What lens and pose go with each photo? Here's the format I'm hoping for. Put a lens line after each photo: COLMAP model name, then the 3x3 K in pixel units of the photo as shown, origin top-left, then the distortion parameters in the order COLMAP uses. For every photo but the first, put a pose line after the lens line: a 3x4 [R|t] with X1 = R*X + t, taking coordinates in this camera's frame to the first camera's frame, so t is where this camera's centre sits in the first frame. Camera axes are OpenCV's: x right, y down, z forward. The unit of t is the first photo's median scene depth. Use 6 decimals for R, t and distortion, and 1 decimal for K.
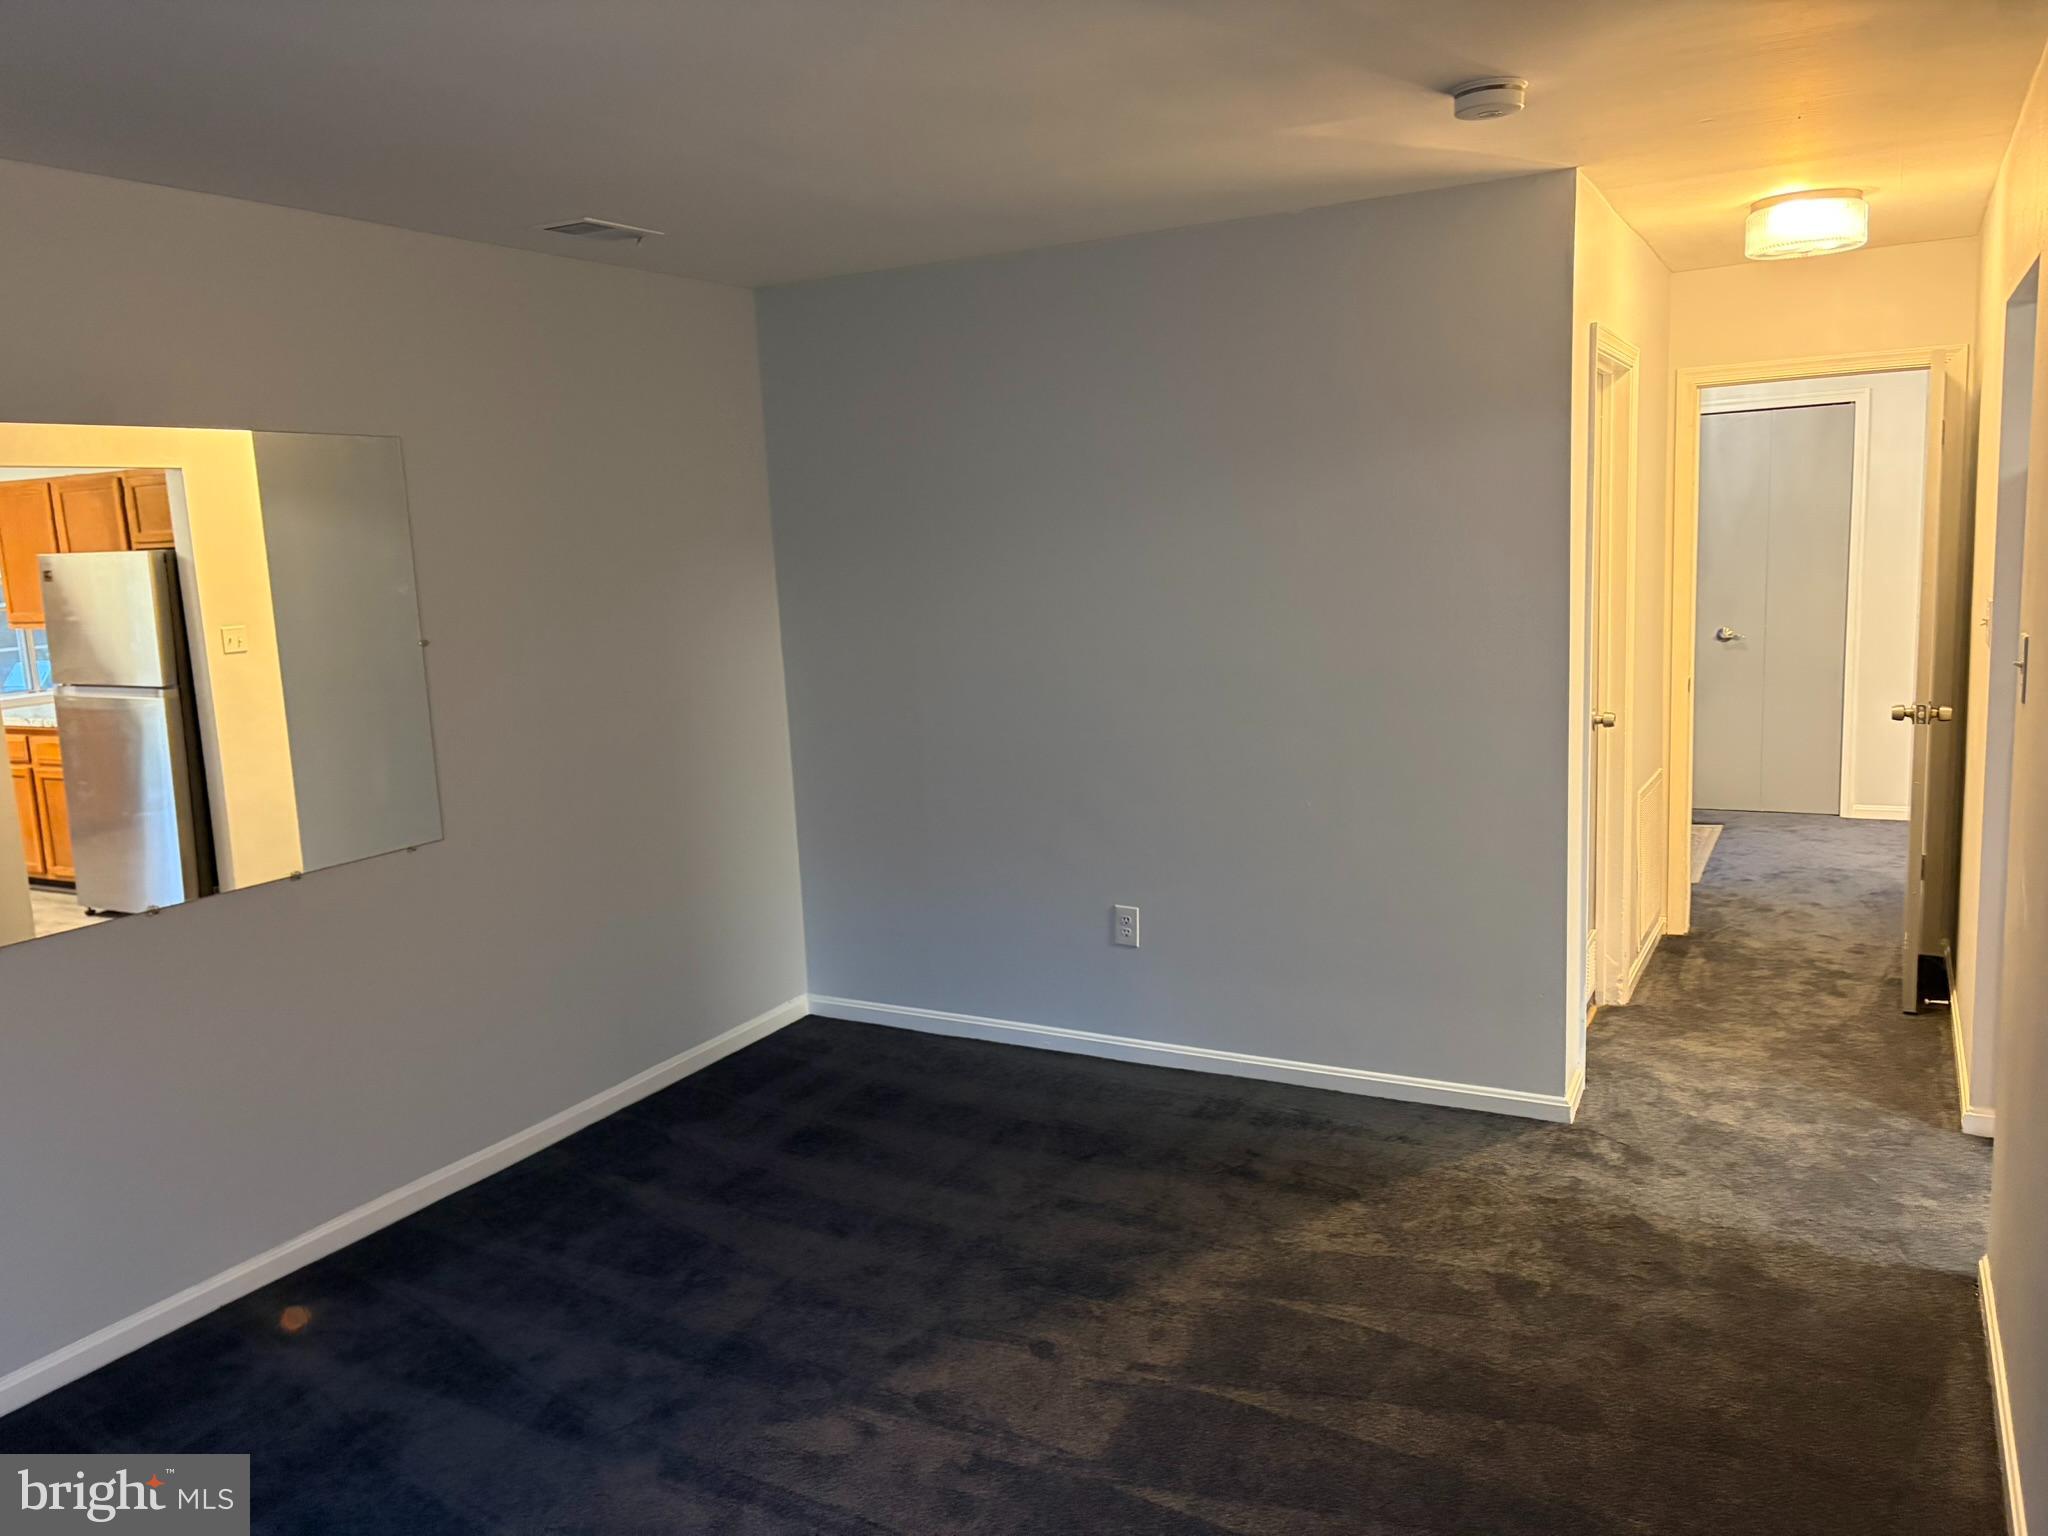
lens RADIAL K [[1543.8, 0, 1028.8], [0, 1543.8, 766.6], [0, 0, 1]] dist [0.056168, -0.063140]
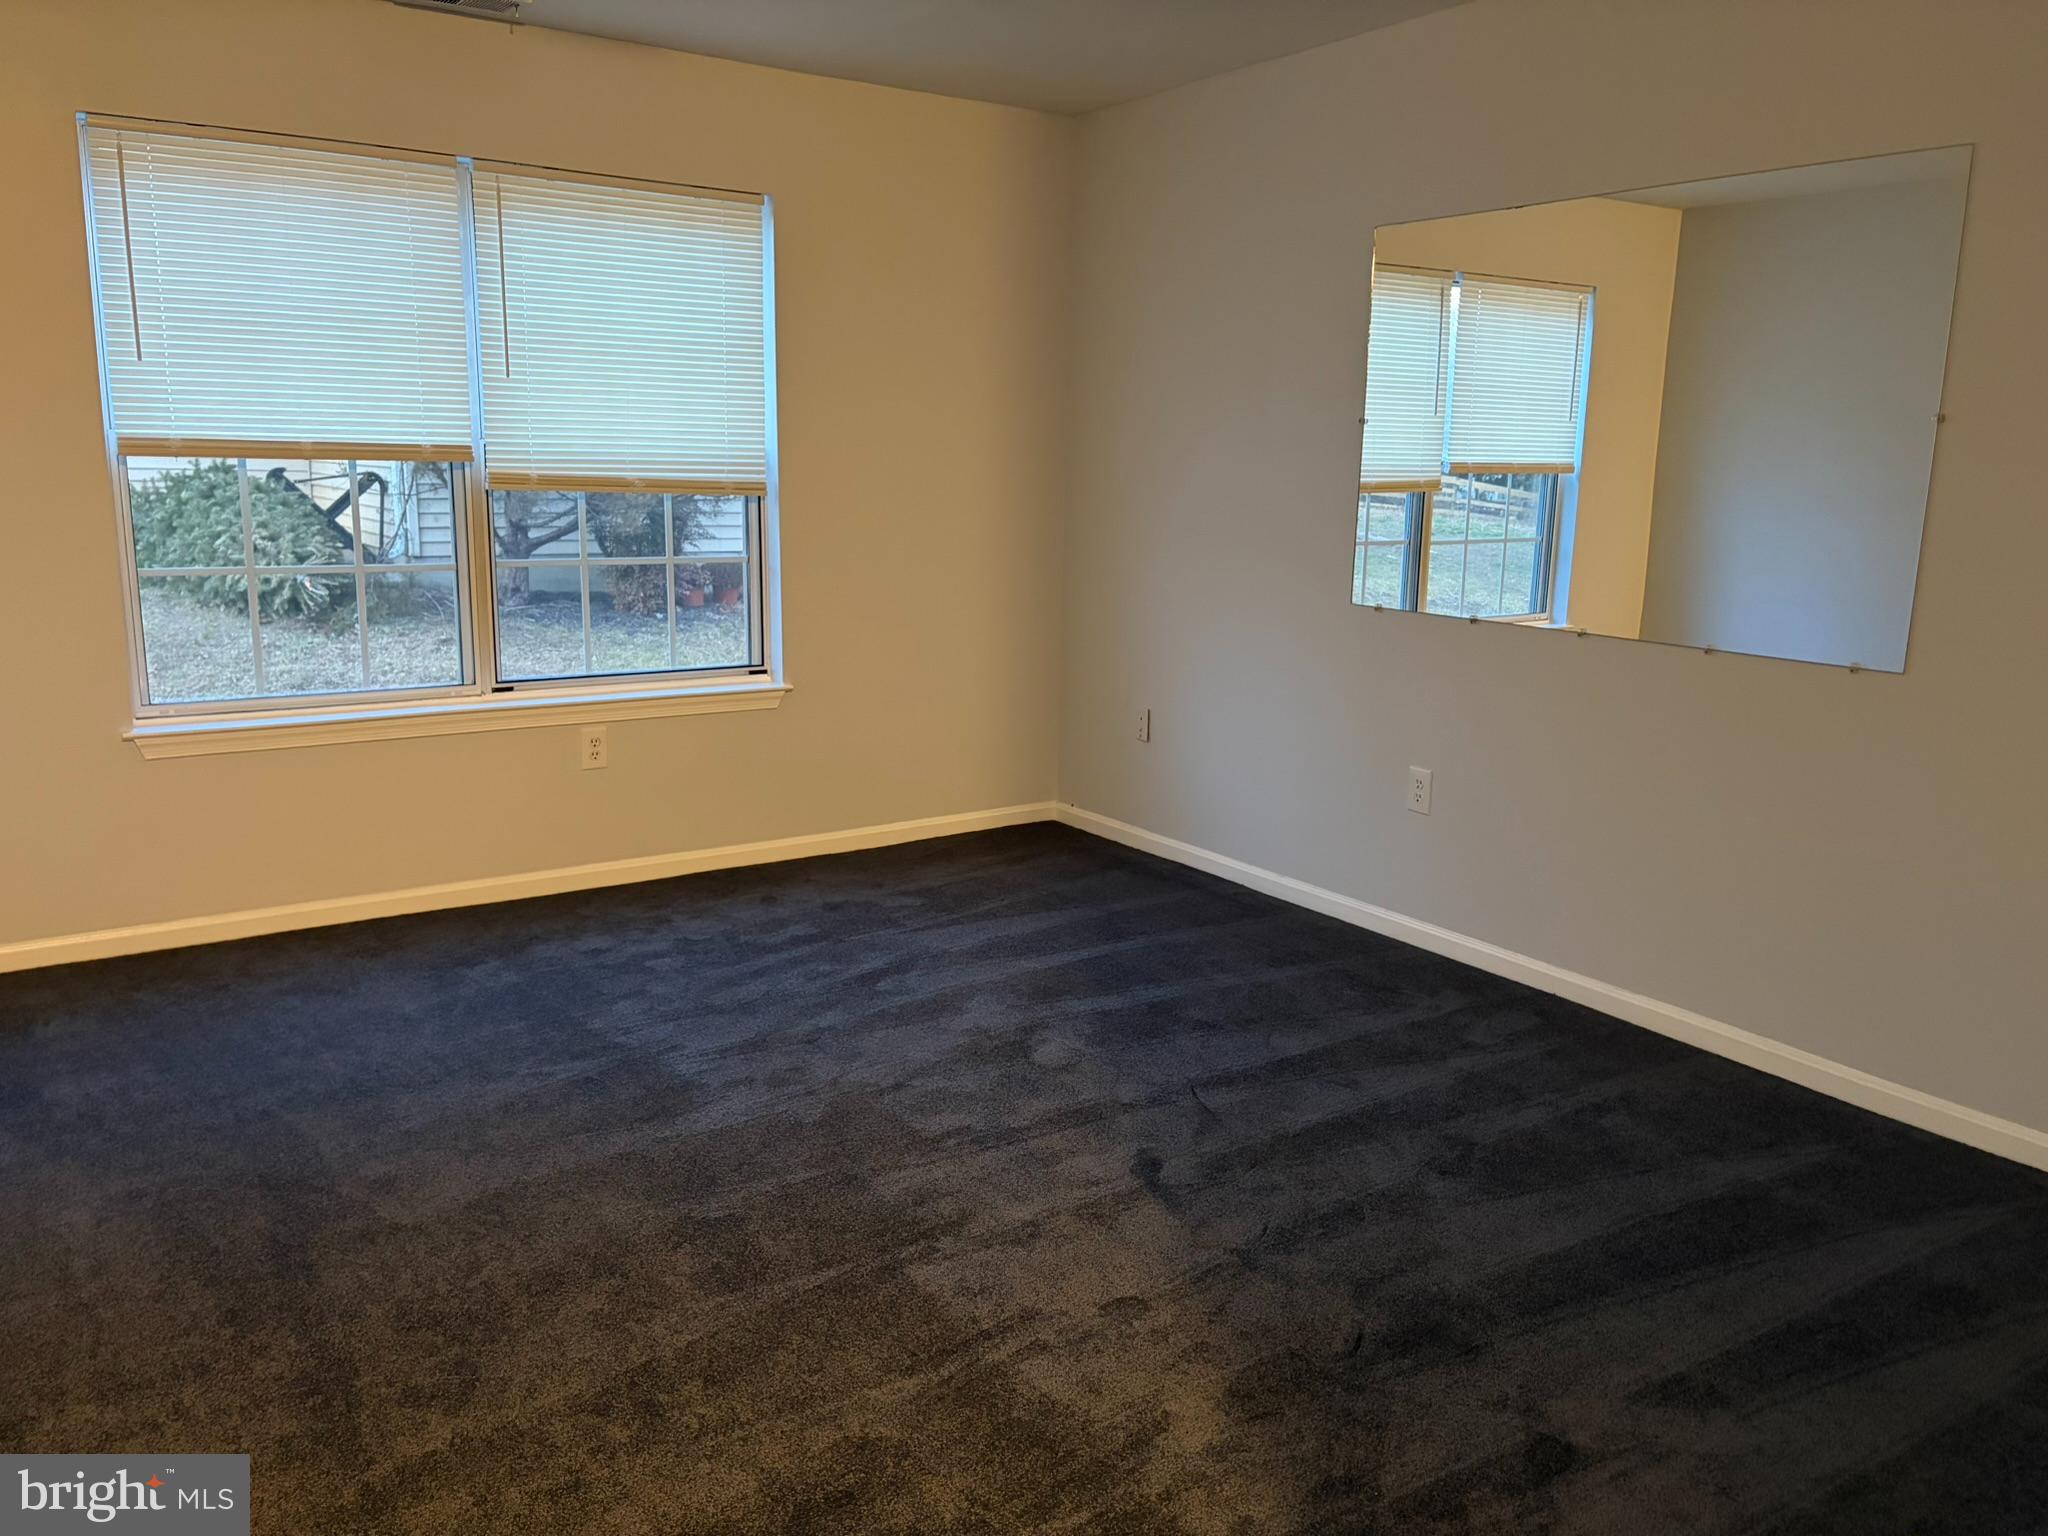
lens RADIAL K [[1543.8, 0, 1028.8], [0, 1543.8, 766.6], [0, 0, 1]] dist [0.056168, -0.063140]
pose [[-0.473910, 0.216533, -0.853535, 0.632580], [-0.127617, 0.942173, 0.309876, -0.119491], [0.871277, 0.255779, -0.418873, 1.170502]]
